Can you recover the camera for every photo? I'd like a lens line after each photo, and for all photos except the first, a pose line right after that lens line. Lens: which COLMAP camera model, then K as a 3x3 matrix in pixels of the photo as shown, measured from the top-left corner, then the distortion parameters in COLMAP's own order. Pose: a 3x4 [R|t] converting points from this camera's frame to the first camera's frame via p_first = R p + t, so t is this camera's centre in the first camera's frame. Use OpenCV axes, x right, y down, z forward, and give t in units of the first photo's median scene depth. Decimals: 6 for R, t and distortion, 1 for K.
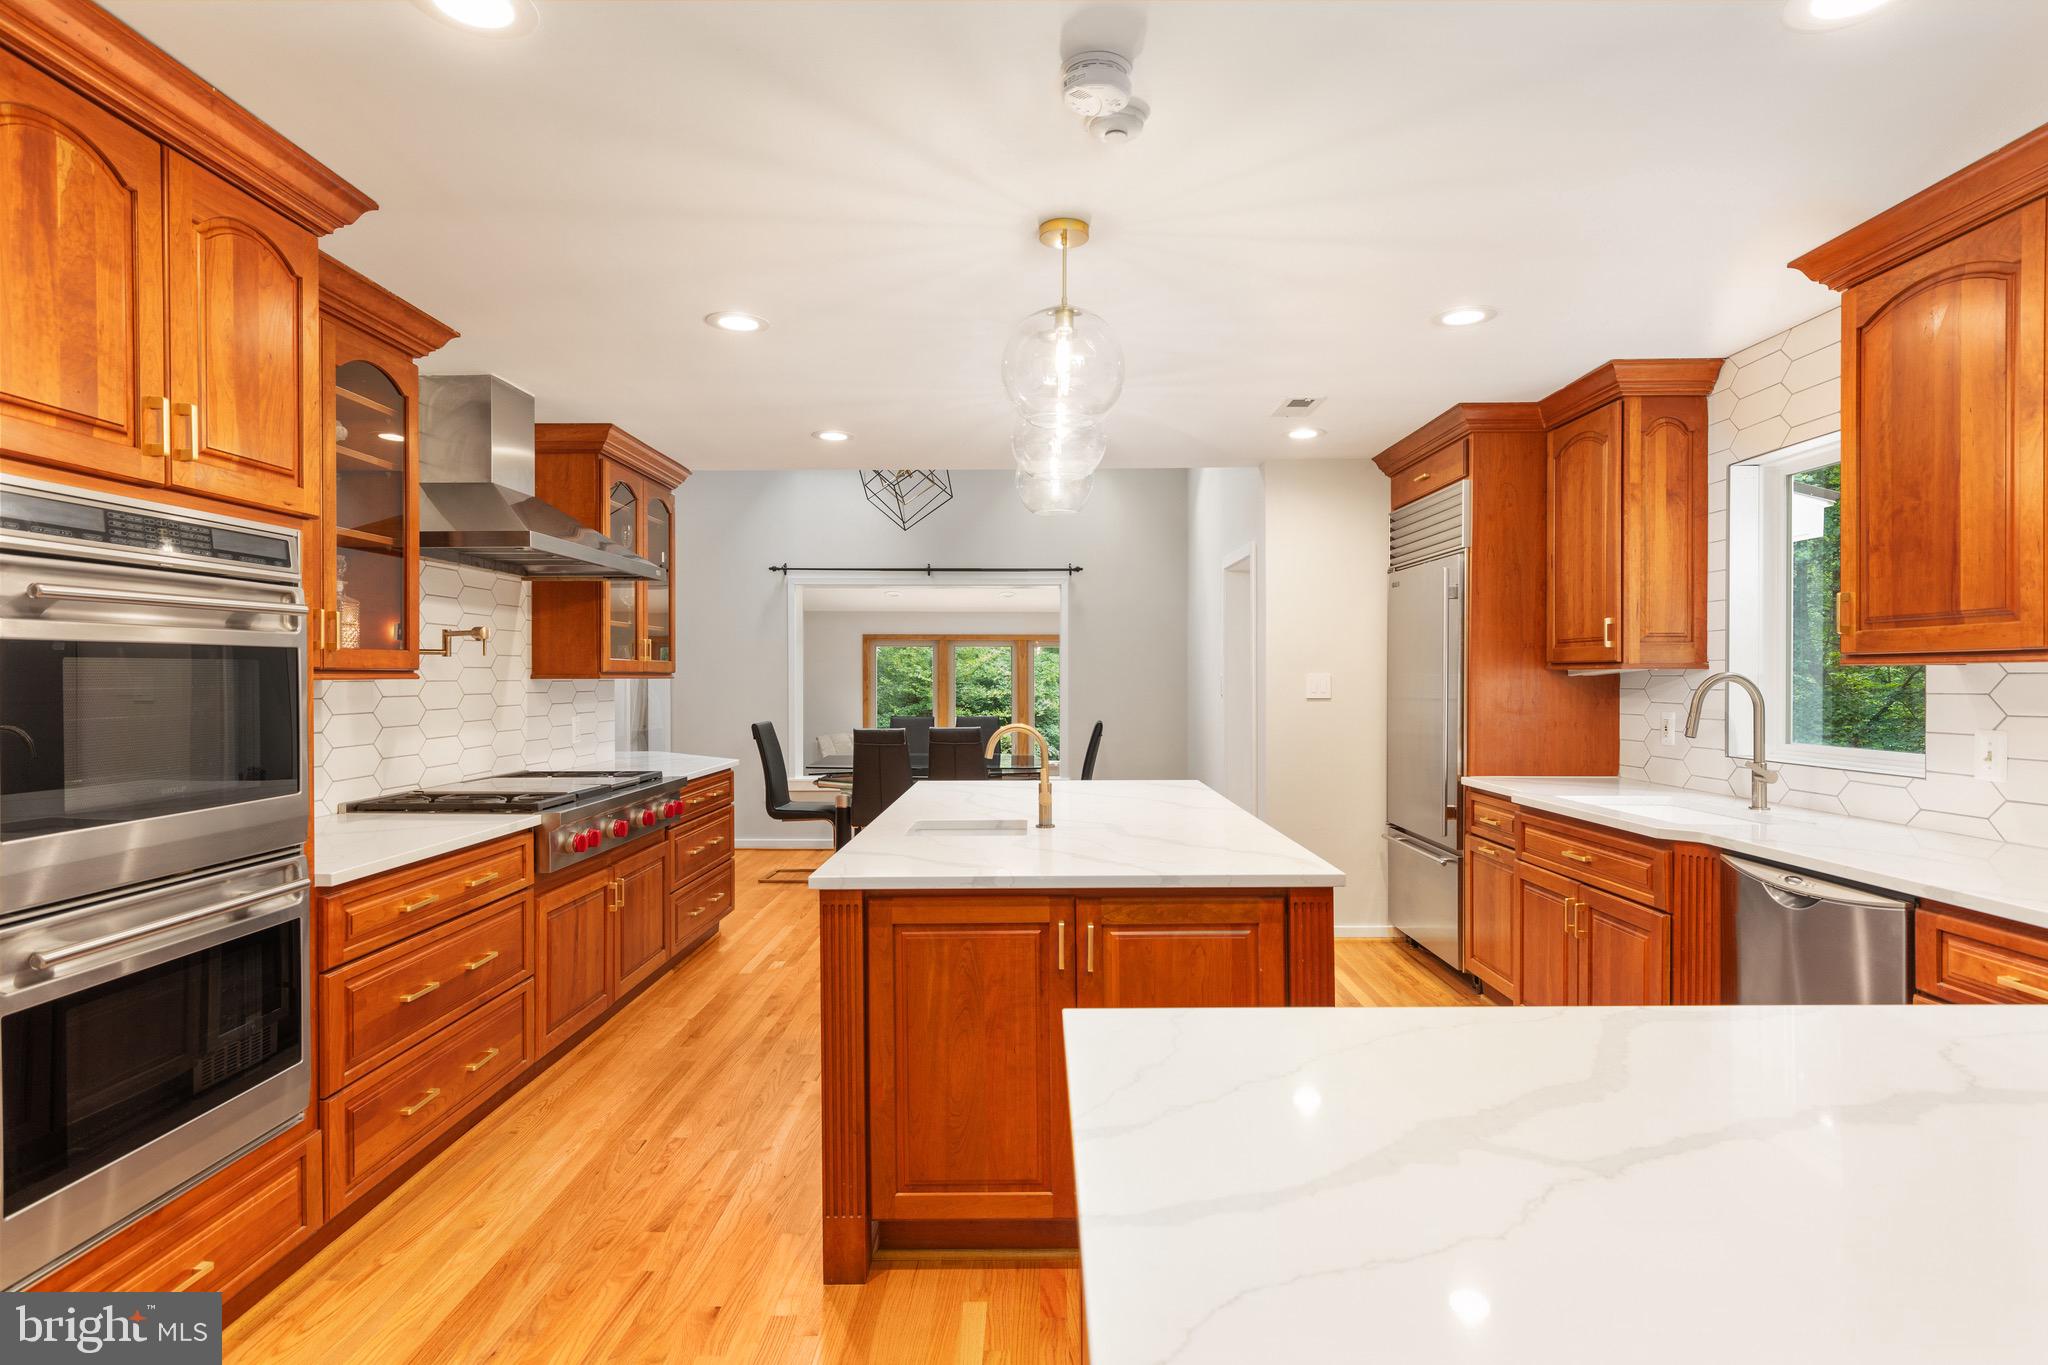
lens RADIAL K [[1028.6, 0, 1035.0], [0, 1028.6, 674.3], [0, 0, 1]] dist [0.001229, 0.000151]
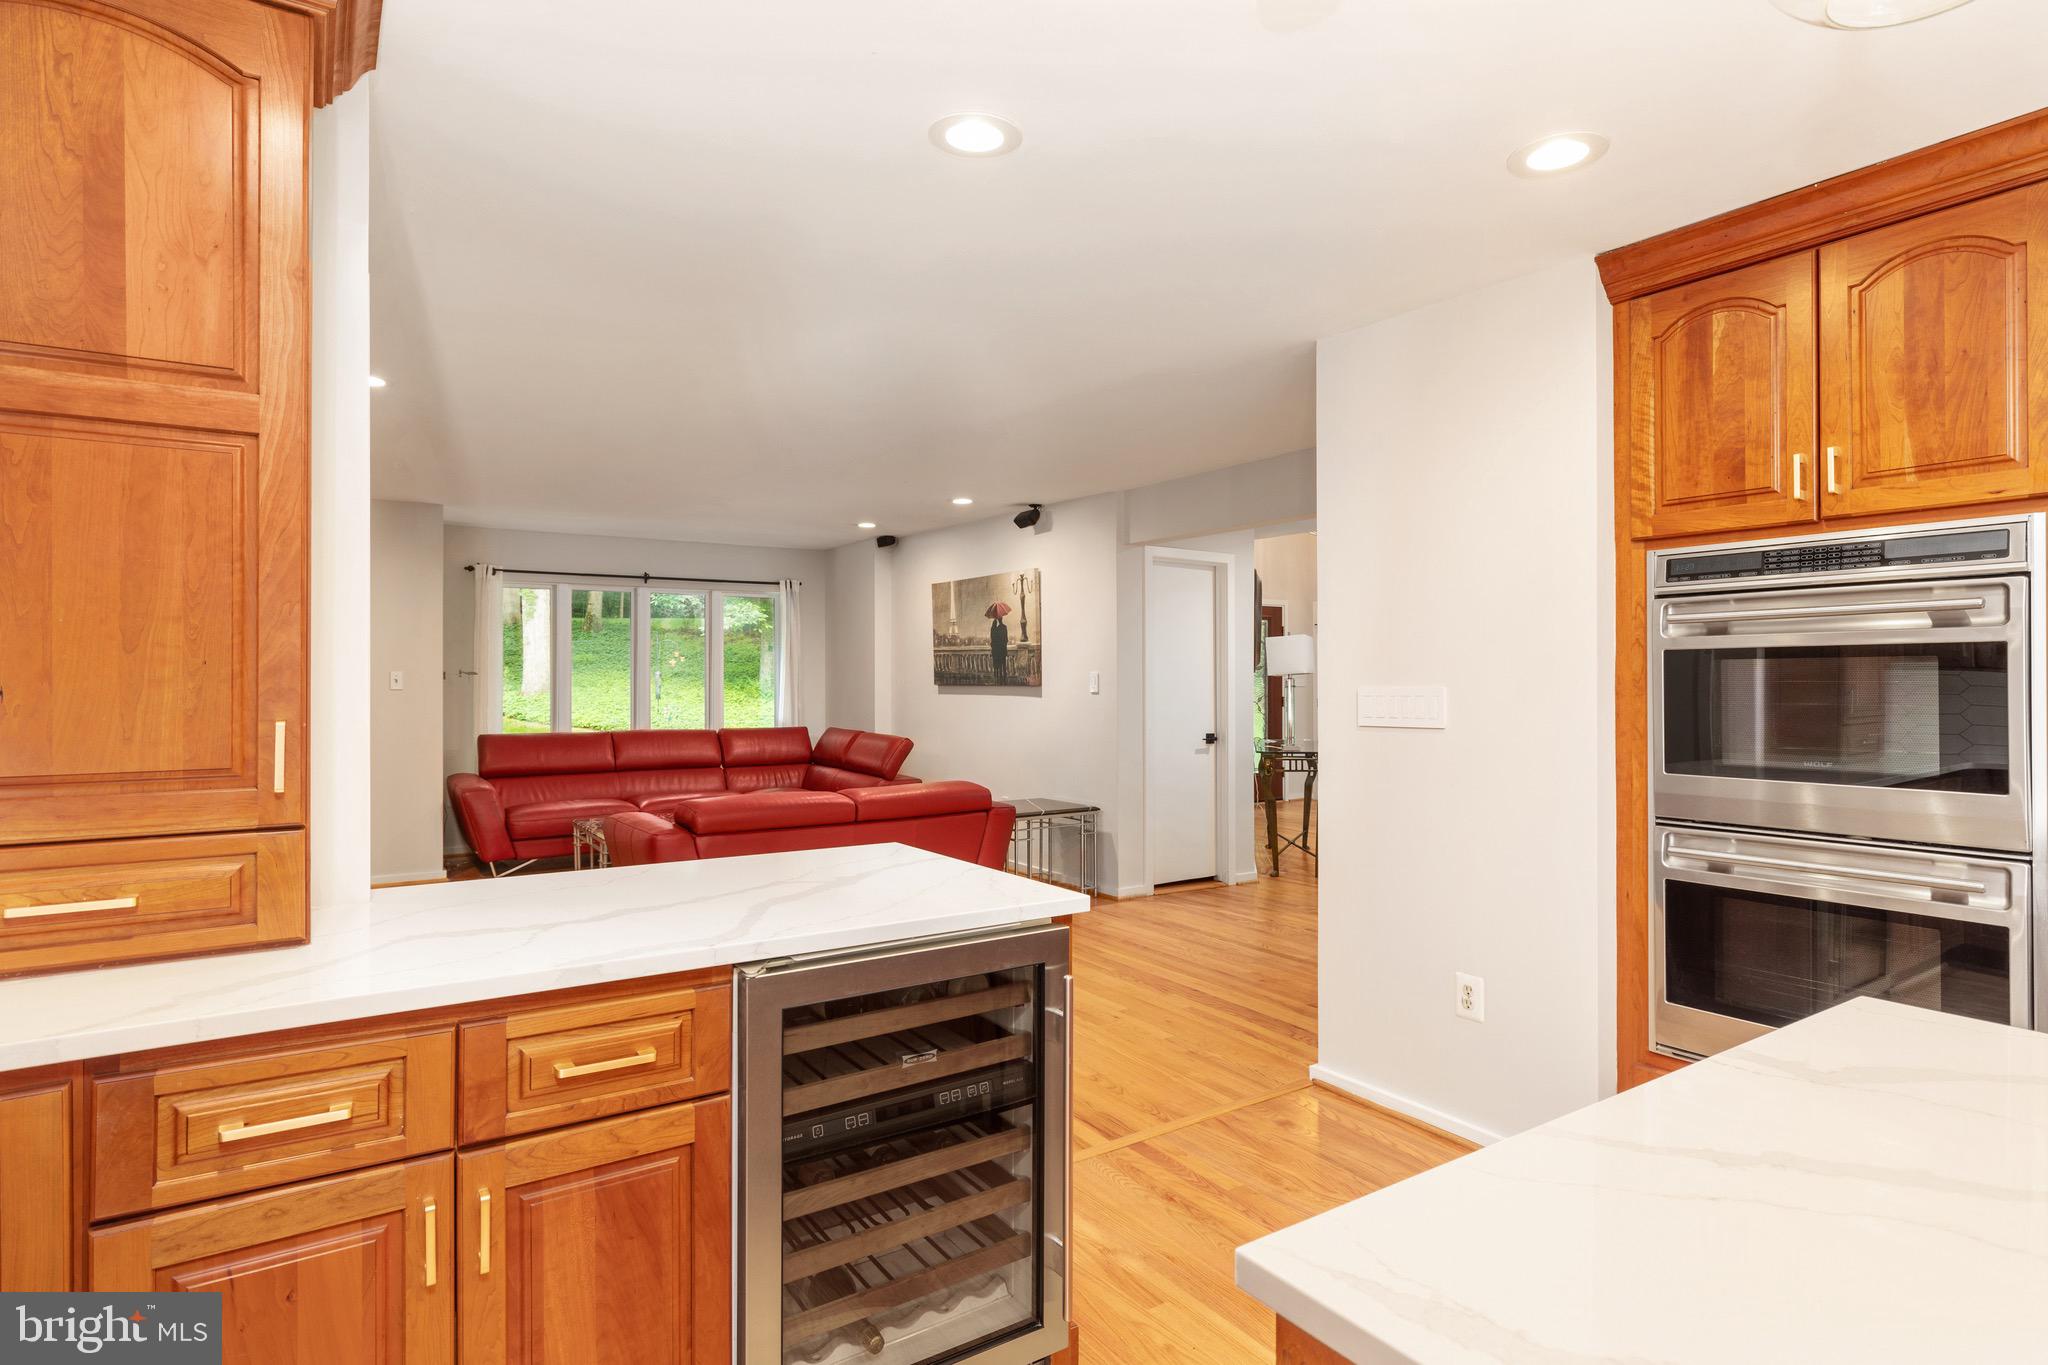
lens RADIAL K [[1083.7, 0, 1024.0], [0, 1083.7, 682.5], [0, 0, 1]] dist [0.001616, 0.000159]
pose [[-0.822158, 0.002934, -0.569252, 0.346910], [0.001385, 0.999994, 0.003154, 0.004423], [0.569258, 0.001805, -0.822157, 0.765913]]
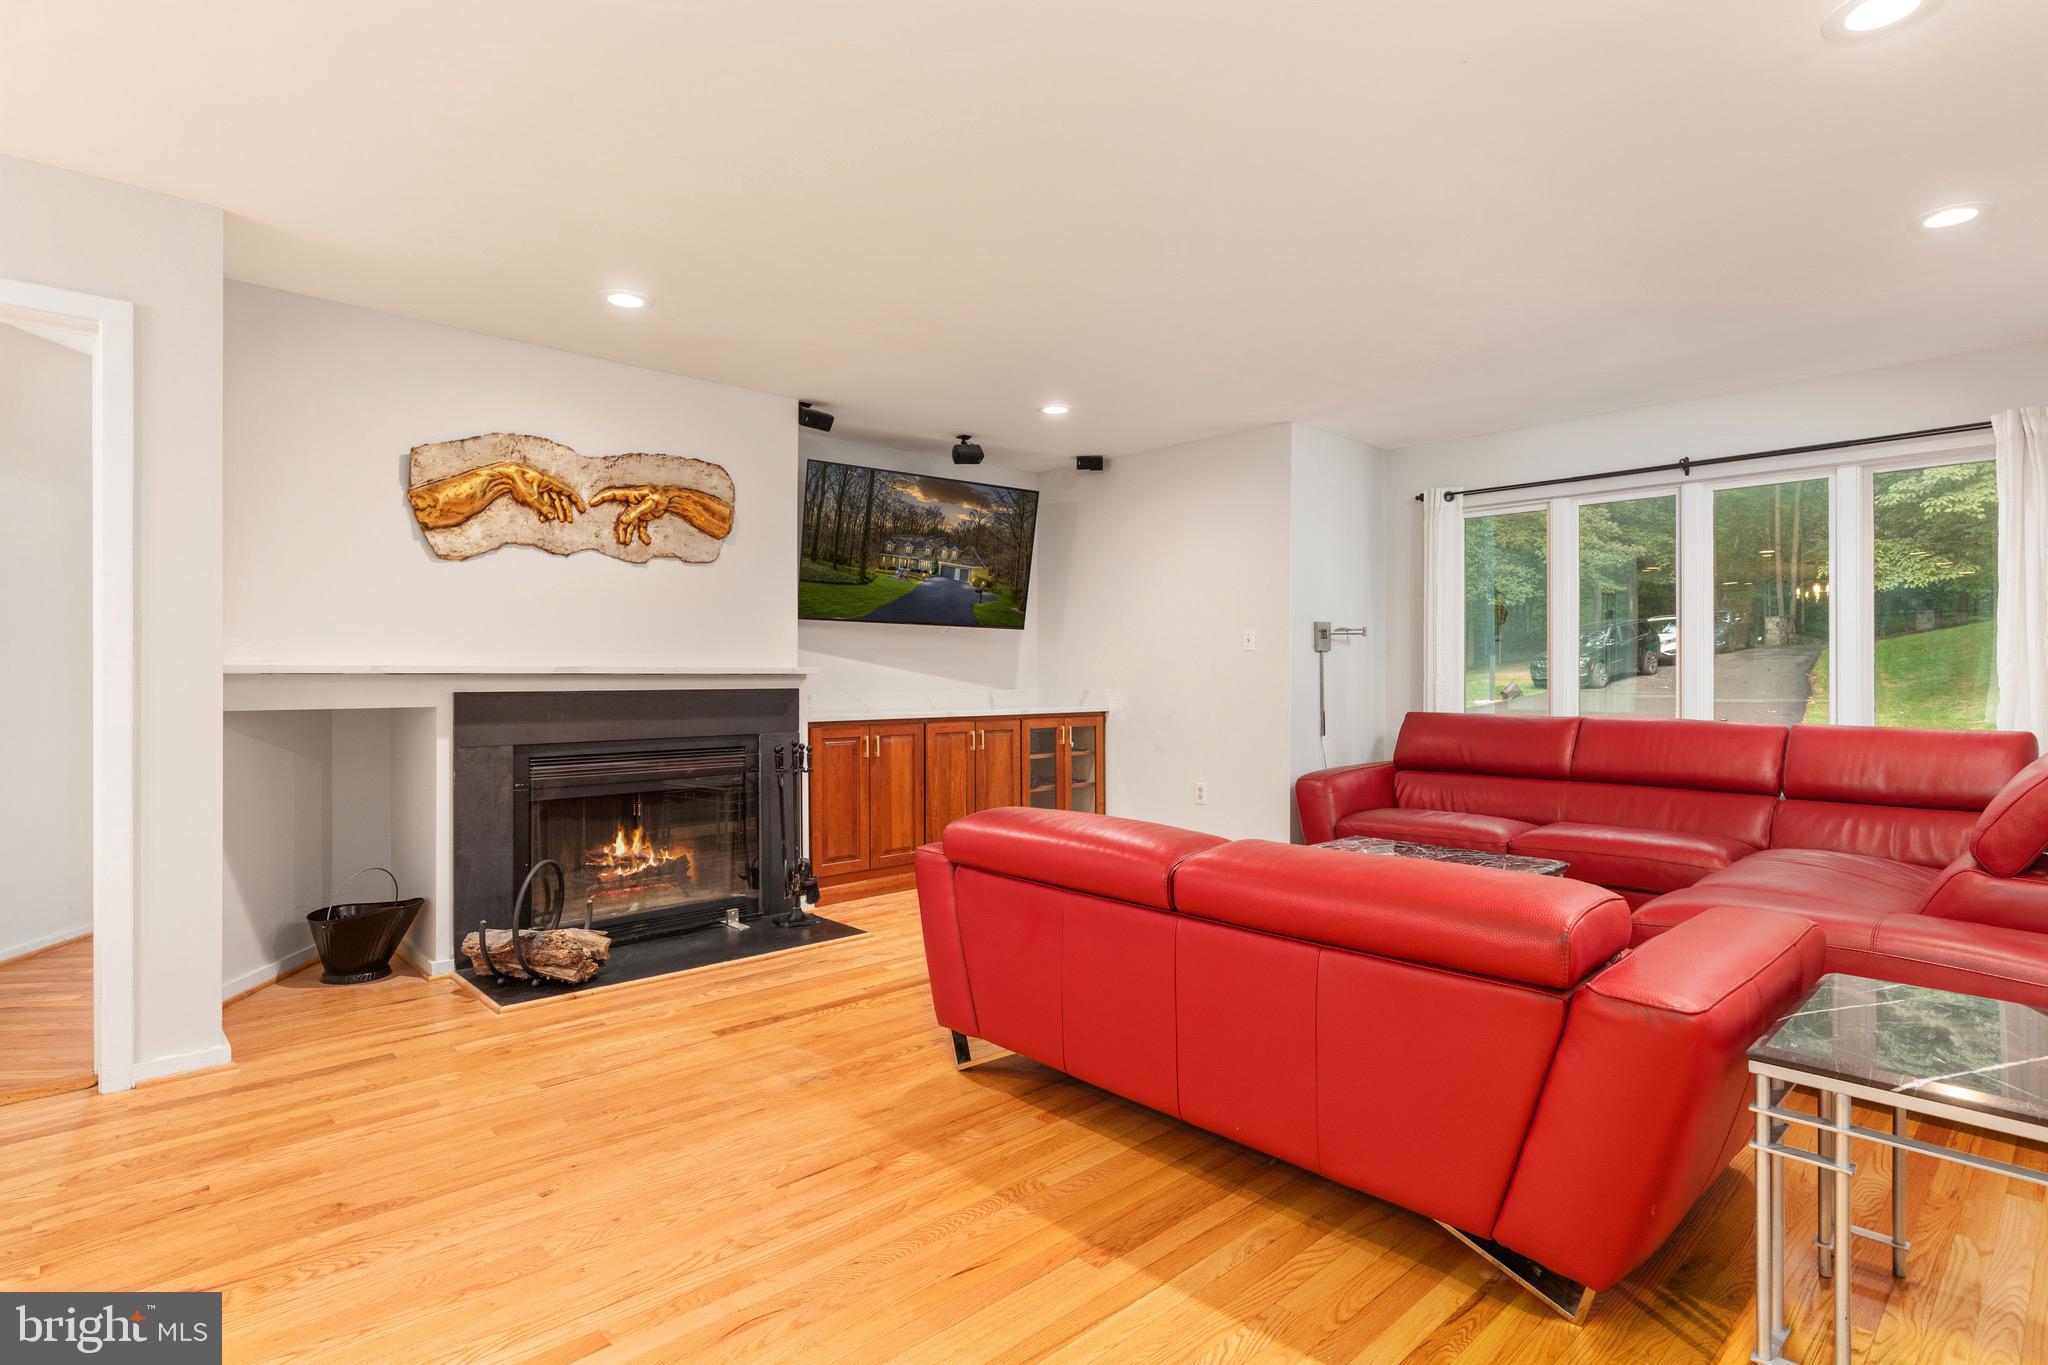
lens RADIAL K [[1028.6, 0, 1035.0], [0, 1028.6, 674.3], [0, 0, 1]] dist [0.001229, 0.000151]
pose [[-0.694355, -0.001567, 0.719631, -0.687669], [-0.003159, 0.999995, -0.000871, 0.057653], [-0.719626, -0.002878, -0.694356, -0.092235]]
